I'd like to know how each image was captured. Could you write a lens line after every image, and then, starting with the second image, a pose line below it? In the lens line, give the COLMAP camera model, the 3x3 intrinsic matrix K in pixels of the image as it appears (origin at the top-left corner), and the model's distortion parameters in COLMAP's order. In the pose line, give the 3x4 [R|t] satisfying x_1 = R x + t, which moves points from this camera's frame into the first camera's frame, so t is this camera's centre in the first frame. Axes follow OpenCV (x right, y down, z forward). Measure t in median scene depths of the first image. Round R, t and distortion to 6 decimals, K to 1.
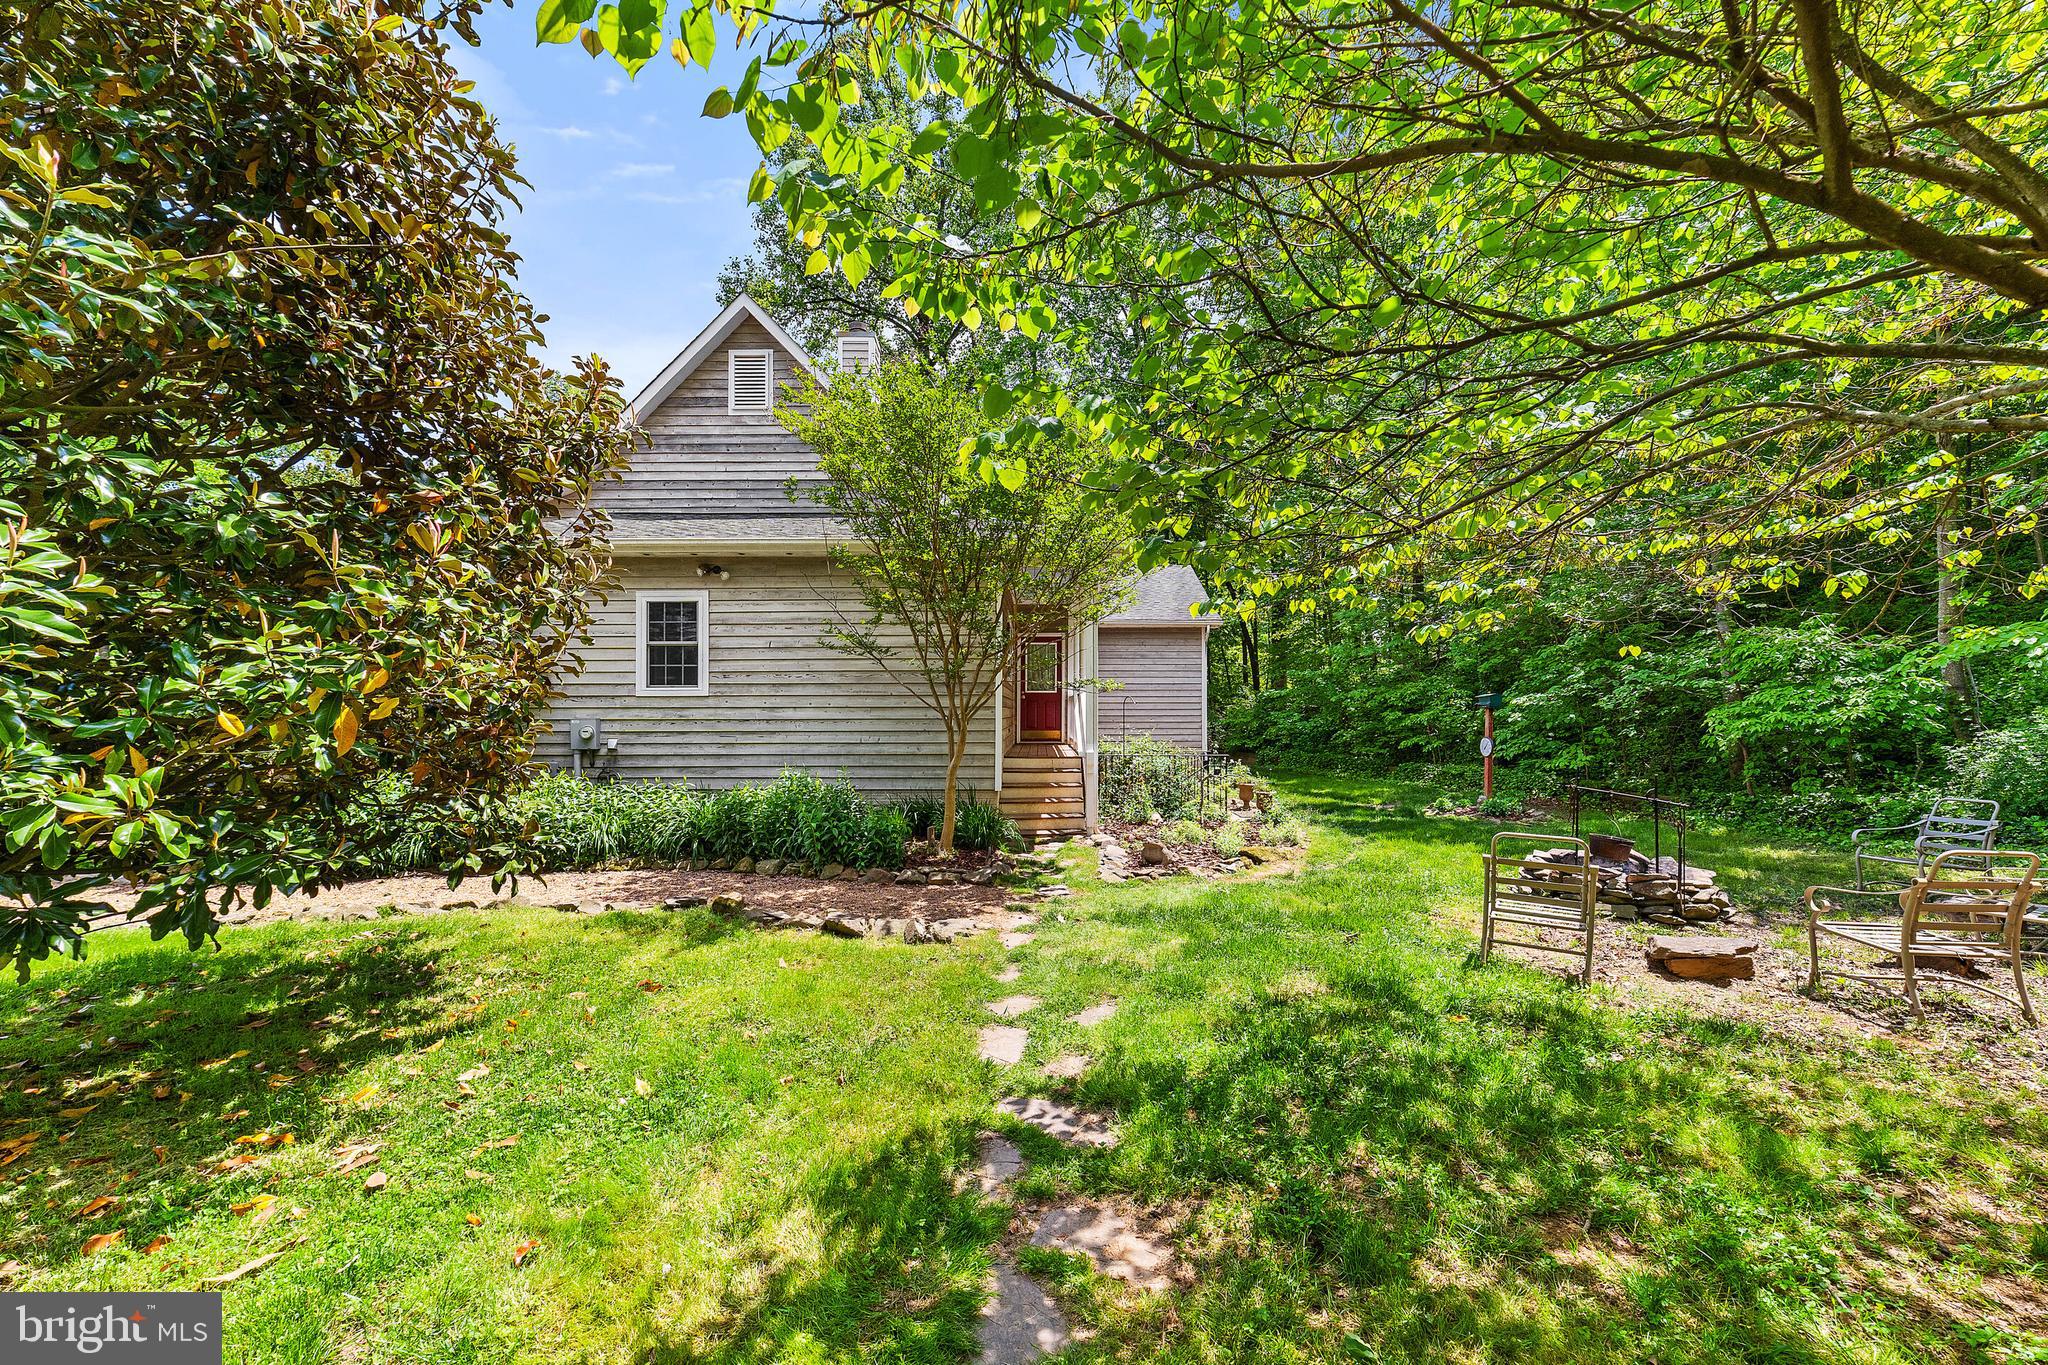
lens RADIAL K [[827.8, 0, 1002.3], [0, 827.8, 712.6], [0, 0, 1]] dist [-0.010292, 0.000214]
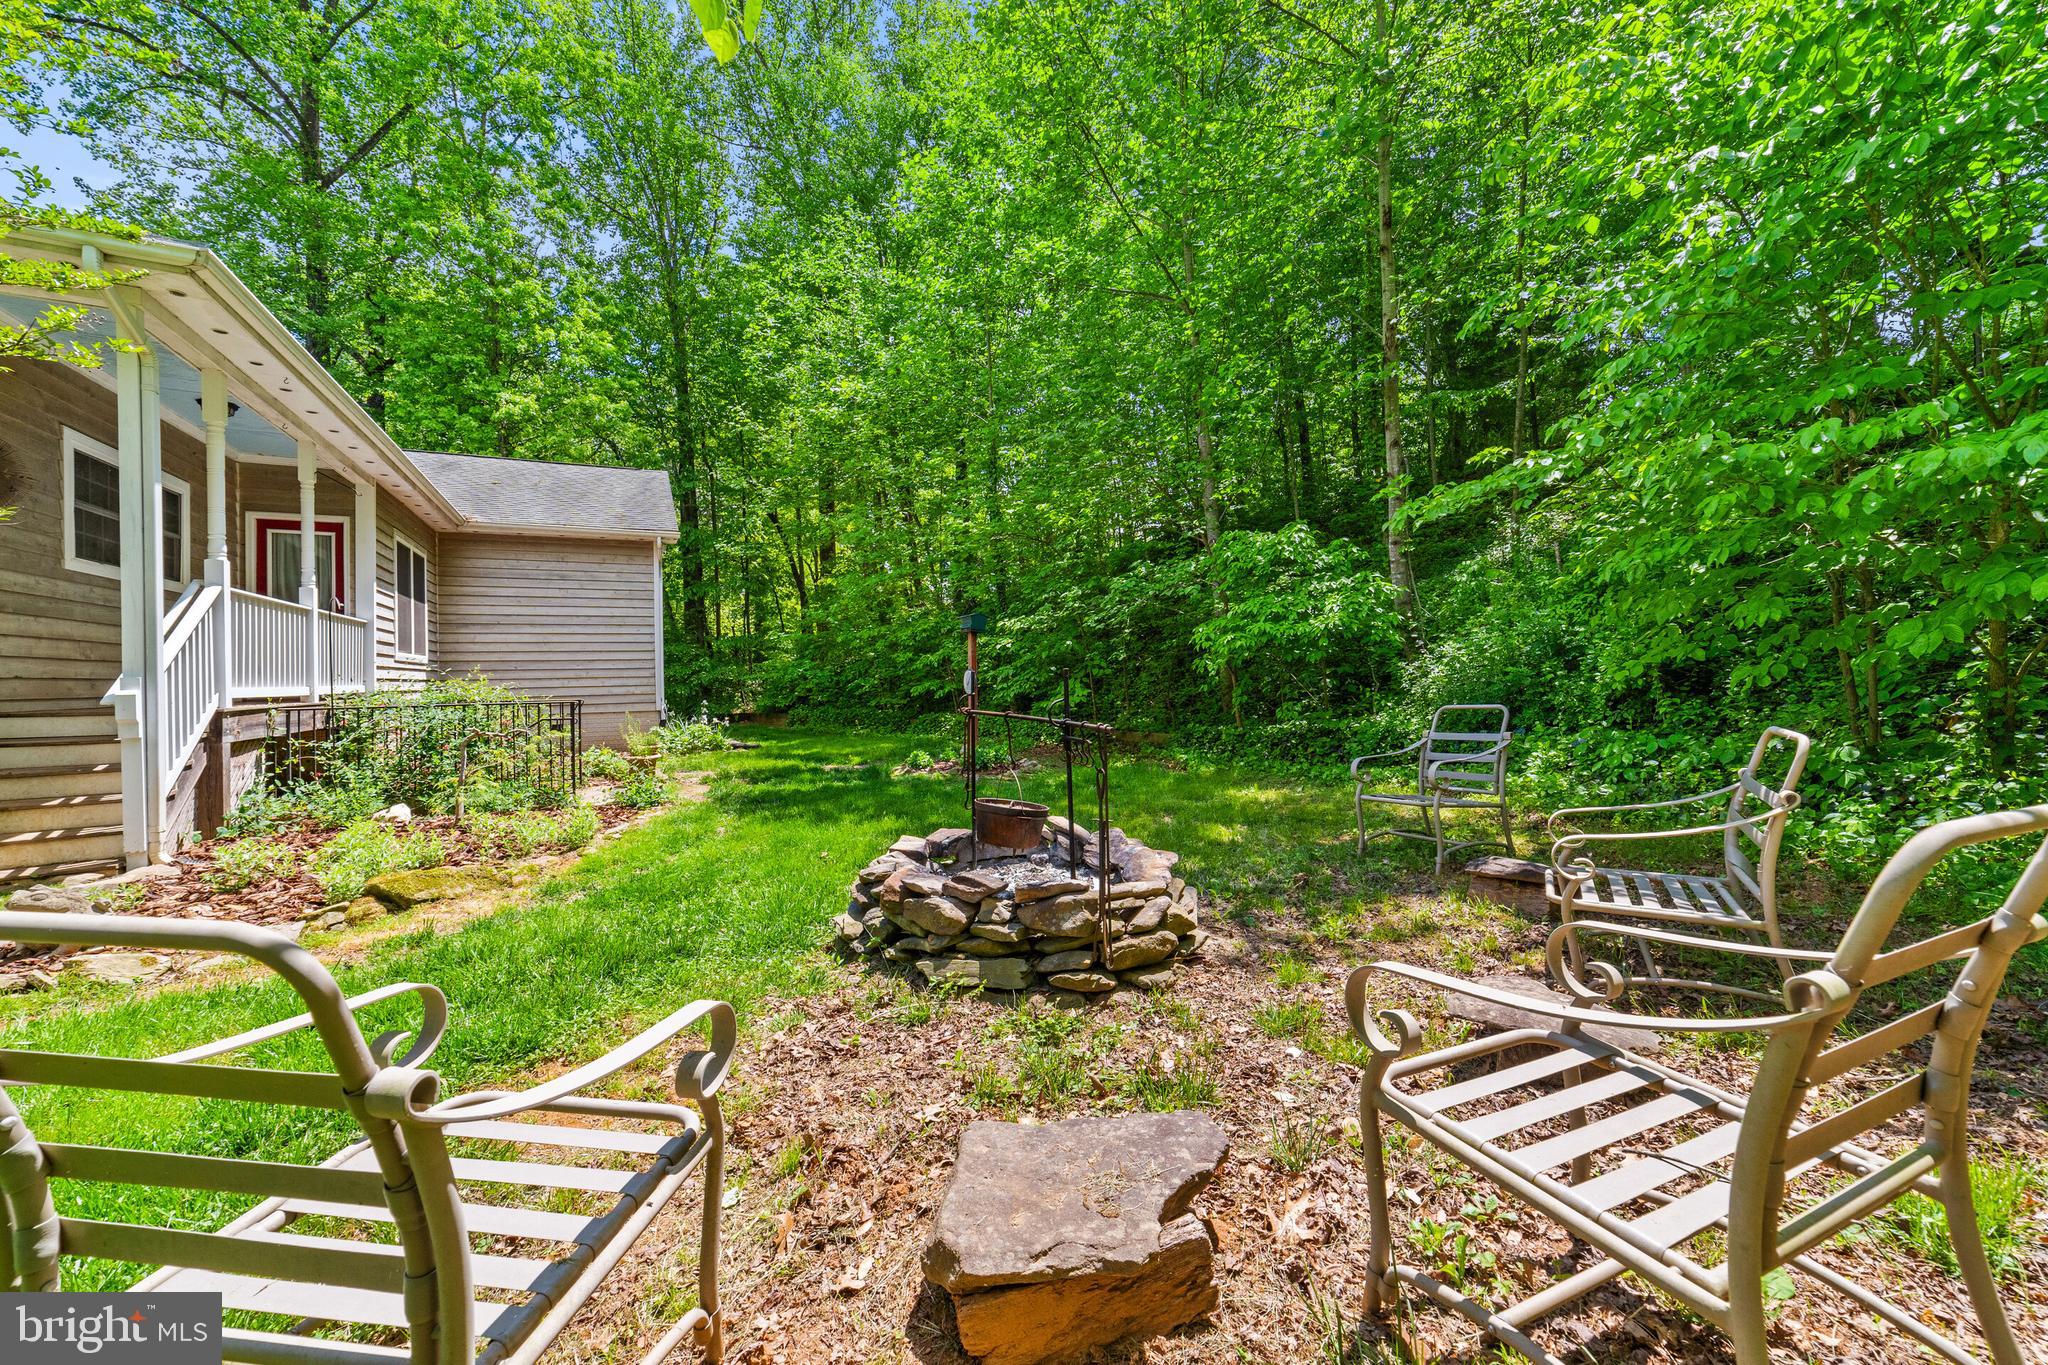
lens RADIAL K [[802.0, 0, 1022.8], [0, 802.0, 695.4], [0, 0, 1]] dist [-0.001451, 0.000147]
pose [[0.891053, -0.027809, 0.453047, 0.372101], [0.023703, 0.999610, 0.014739, 0.056649], [-0.453281, -0.002395, 0.891365, 0.397574]]
